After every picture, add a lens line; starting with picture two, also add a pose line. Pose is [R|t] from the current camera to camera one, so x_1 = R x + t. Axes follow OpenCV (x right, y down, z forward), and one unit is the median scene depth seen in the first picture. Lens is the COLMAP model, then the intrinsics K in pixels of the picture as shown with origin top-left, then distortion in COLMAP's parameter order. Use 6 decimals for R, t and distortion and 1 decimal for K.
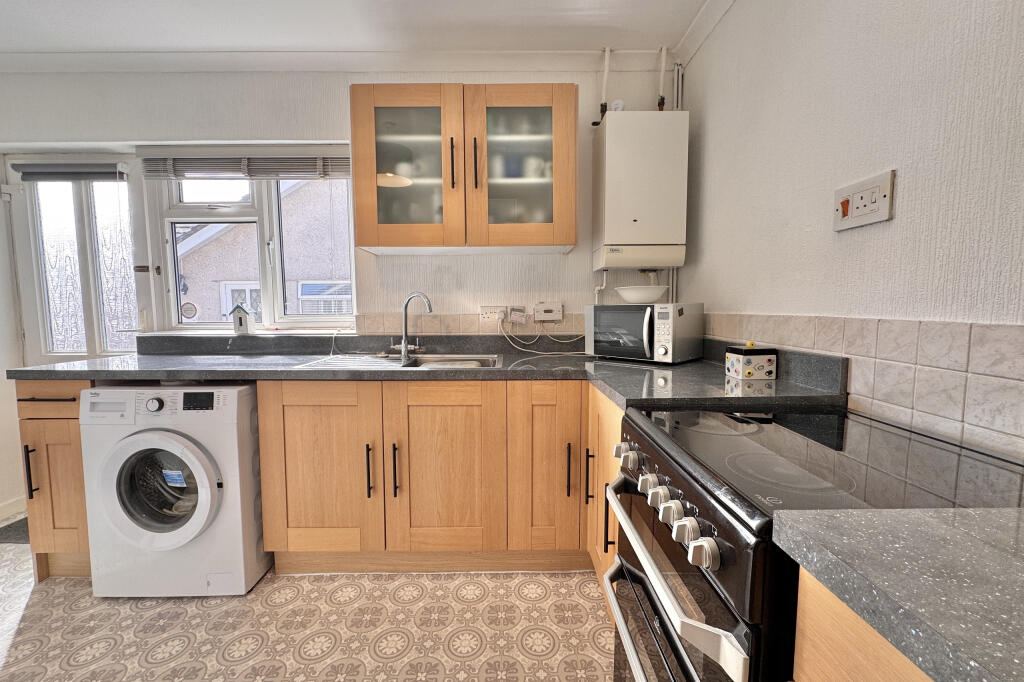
lens RADIAL K [[413.5, 0, 509.3], [0, 413.5, 341.0], [0, 0, 1]] dist [0.000213, 0.000000]
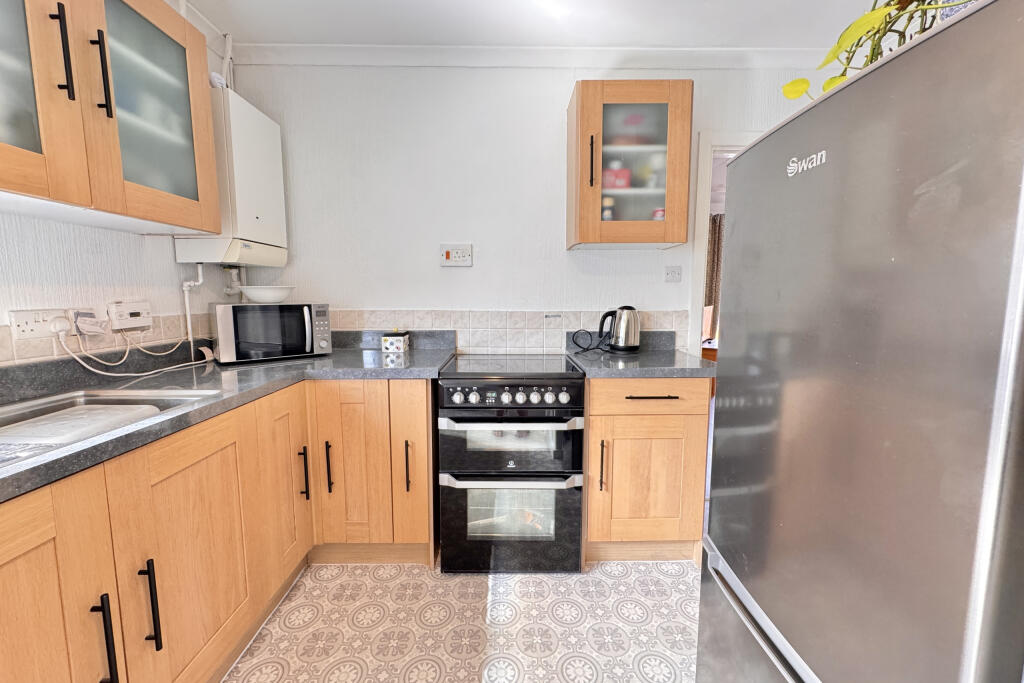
lens RADIAL K [[413.5, 0, 510.5], [0, 413.5, 341.8], [0, 0, 1]] dist [0.000213, 0.000000]
pose [[-0.007527, -0.108524, 0.994065, -0.758432], [0.080326, 0.990815, 0.108777, -0.063308], [-0.996740, 0.080668, 0.001260, 0.457605]]
